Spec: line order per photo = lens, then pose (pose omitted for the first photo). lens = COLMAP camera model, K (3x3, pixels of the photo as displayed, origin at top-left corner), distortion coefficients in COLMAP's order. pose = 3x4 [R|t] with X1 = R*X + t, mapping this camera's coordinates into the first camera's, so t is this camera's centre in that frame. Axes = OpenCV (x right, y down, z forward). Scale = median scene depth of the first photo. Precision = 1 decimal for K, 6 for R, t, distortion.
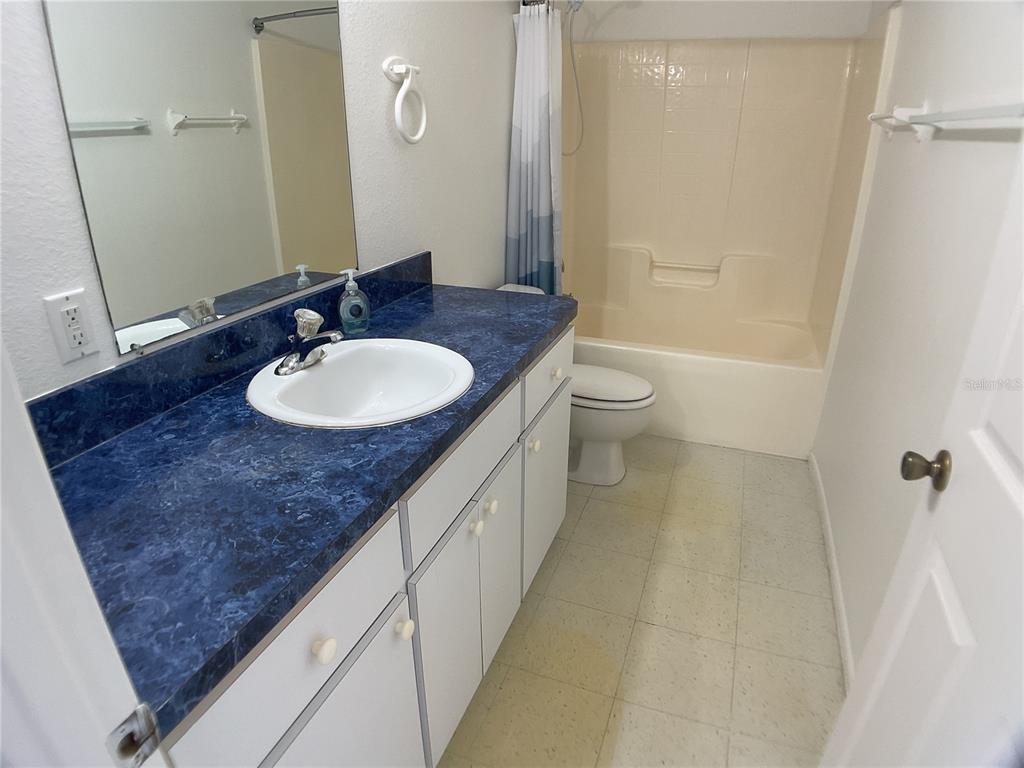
lens RADIAL K [[584.8, 0, 509.7], [0, 584.8, 386.3], [0, 0, 1]] dist [-0.076547, -0.007392]
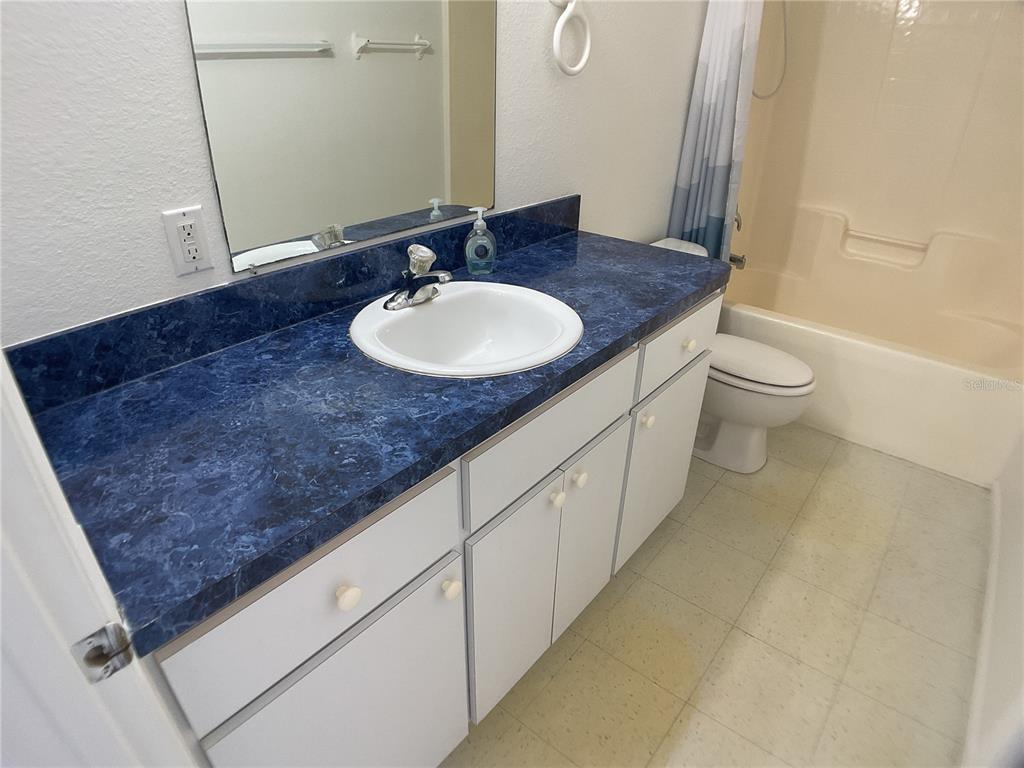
lens RADIAL K [[584.8, 0, 509.7], [0, 584.8, 386.3], [0, 0, 1]] dist [-0.076547, -0.007392]
pose [[0.948074, 0.164275, -0.272342, 0.096600], [-0.137601, 0.983854, 0.114440, -0.032486], [0.286744, -0.071023, 0.955371, 0.091110]]
